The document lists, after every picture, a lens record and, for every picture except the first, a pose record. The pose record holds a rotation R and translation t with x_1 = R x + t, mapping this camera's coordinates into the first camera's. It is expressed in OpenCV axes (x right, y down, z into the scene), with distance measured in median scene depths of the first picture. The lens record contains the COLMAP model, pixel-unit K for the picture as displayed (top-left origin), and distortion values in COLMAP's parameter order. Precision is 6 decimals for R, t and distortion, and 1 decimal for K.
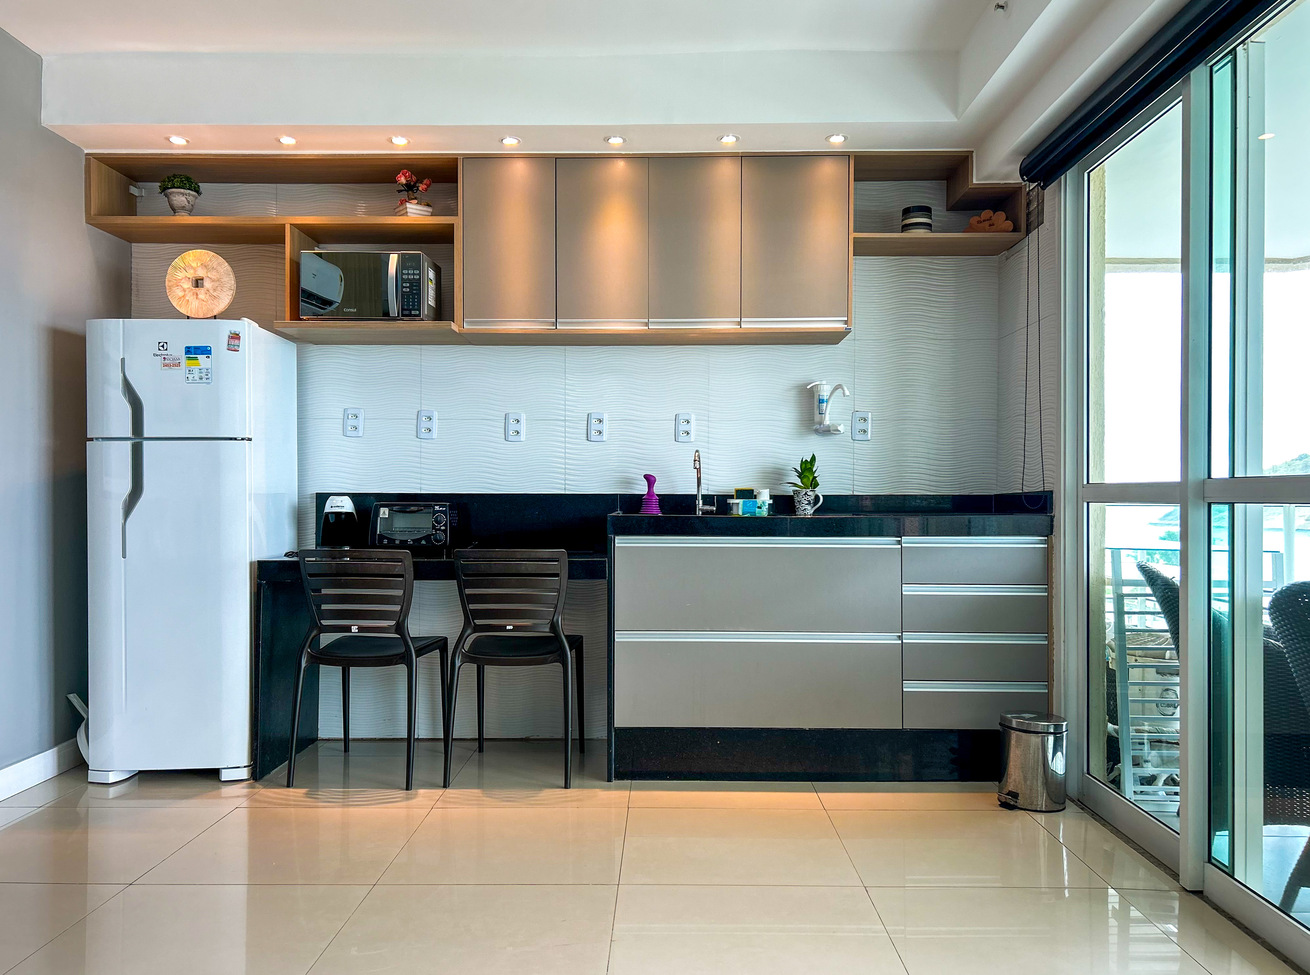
lens RADIAL K [[1001.9, 0, 653.9], [0, 1001.9, 500.1], [0, 0, 1]] dist [0.048167, -0.045833]
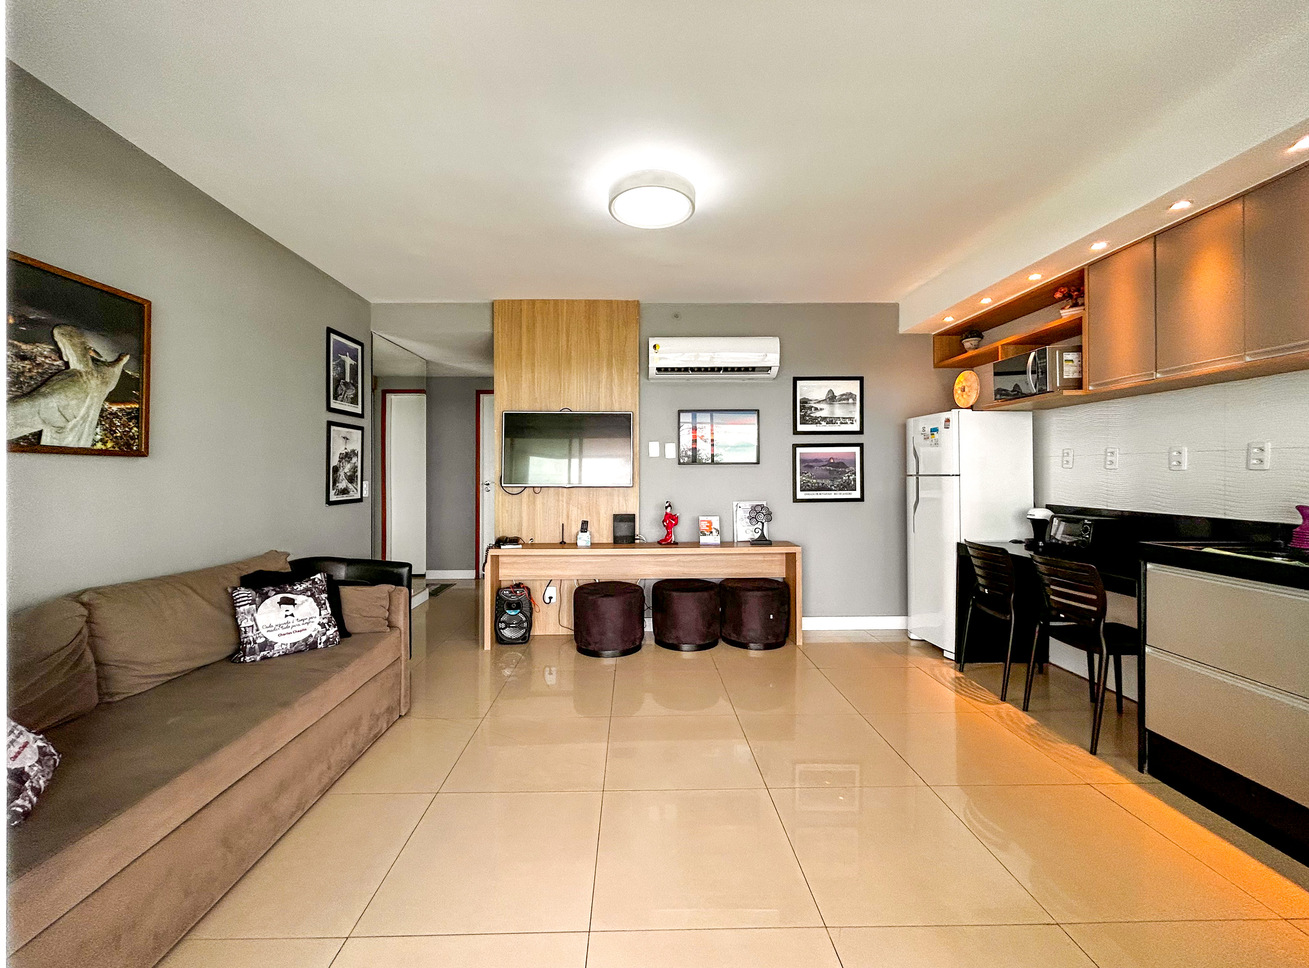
lens RADIAL K [[537.0, 0, 623.3], [0, 537.0, 471.9], [0, 0, 1]] dist [-0.000273, 0.000324]
pose [[0.004823, -0.004116, -0.999980, 0.572472], [-0.001374, 0.999991, -0.004123, -0.062304], [0.999987, 0.001394, 0.004818, 0.396036]]
